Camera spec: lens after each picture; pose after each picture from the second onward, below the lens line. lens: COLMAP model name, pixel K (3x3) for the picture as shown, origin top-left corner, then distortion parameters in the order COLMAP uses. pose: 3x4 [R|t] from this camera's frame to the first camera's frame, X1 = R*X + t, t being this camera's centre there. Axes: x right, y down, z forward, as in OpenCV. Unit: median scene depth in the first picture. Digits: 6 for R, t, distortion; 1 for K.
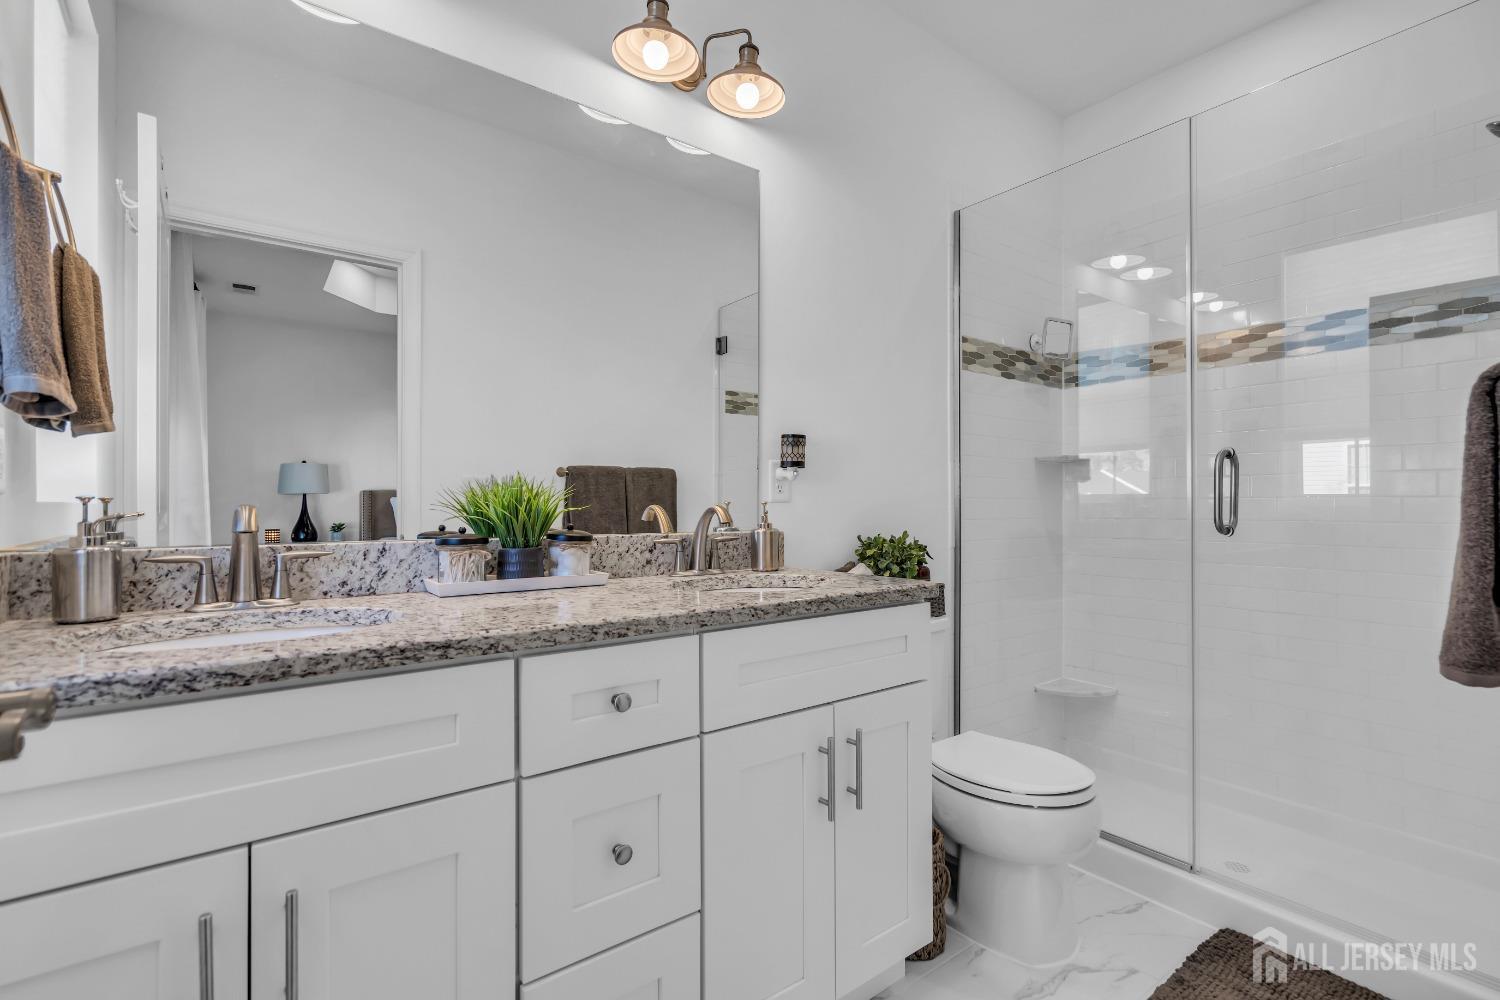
lens RADIAL K [[687.3, 0, 750.0], [0, 687.3, 500.0], [0, 0, 1]] dist [-0.002770, -0.000411]
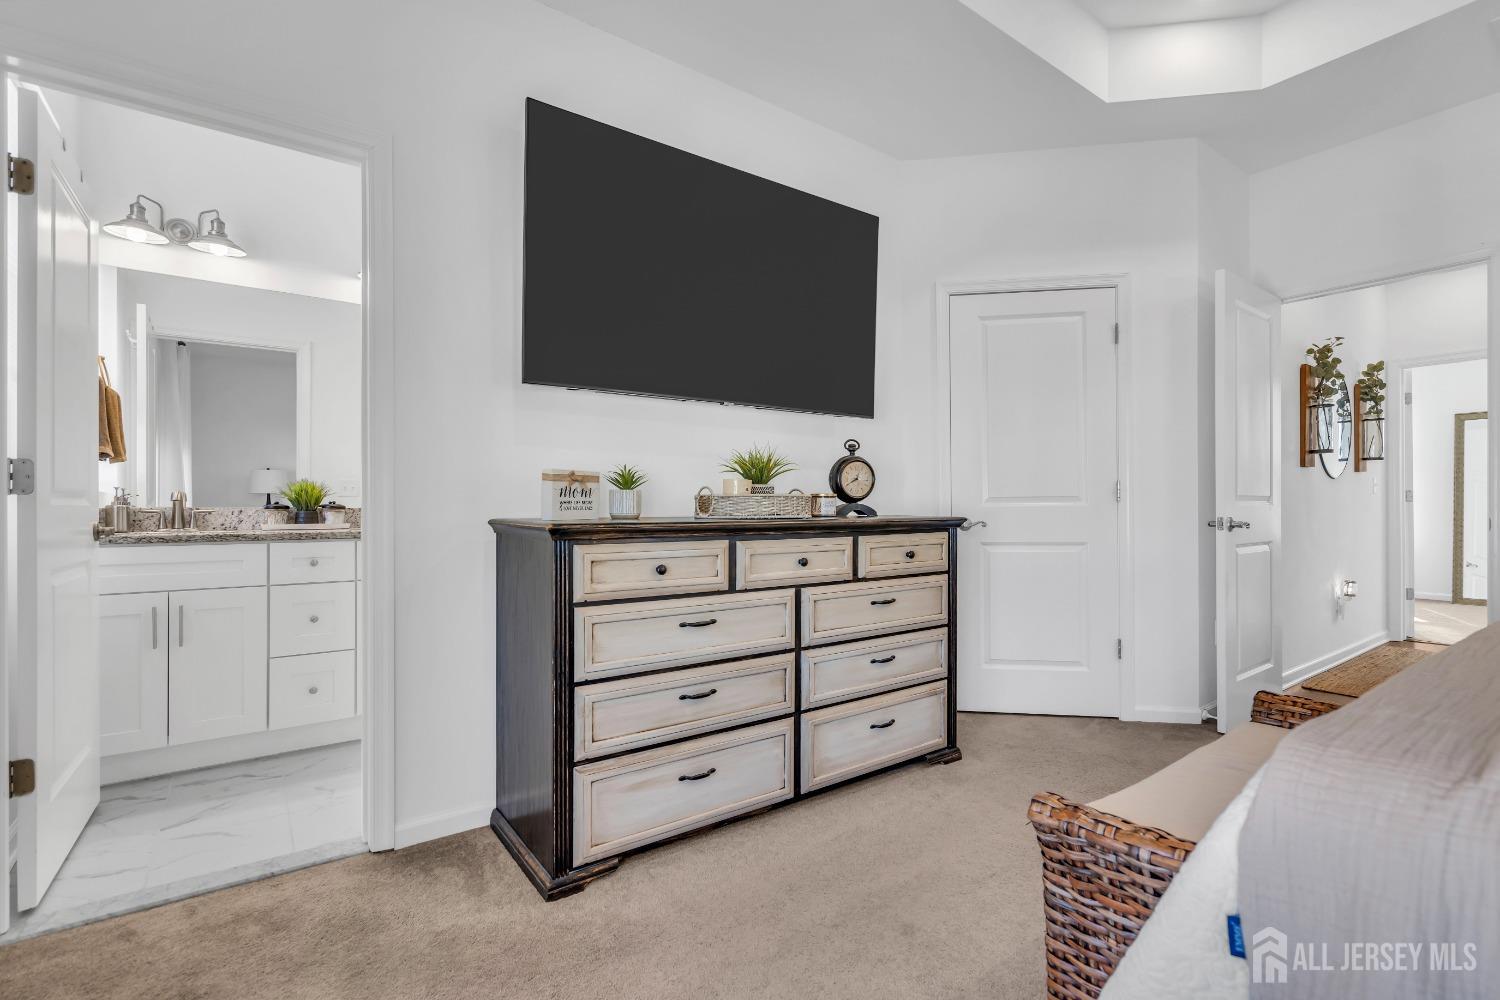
lens RADIAL K [[687.3, 0, 750.0], [0, 687.3, 500.0], [0, 0, 1]] dist [-0.002770, -0.000411]
pose [[0.999990, -0.003012, -0.003240, 1.438504], [0.002998, 0.999987, -0.004189, 0.059767], [0.003252, 0.004180, 0.999986, -1.585837]]
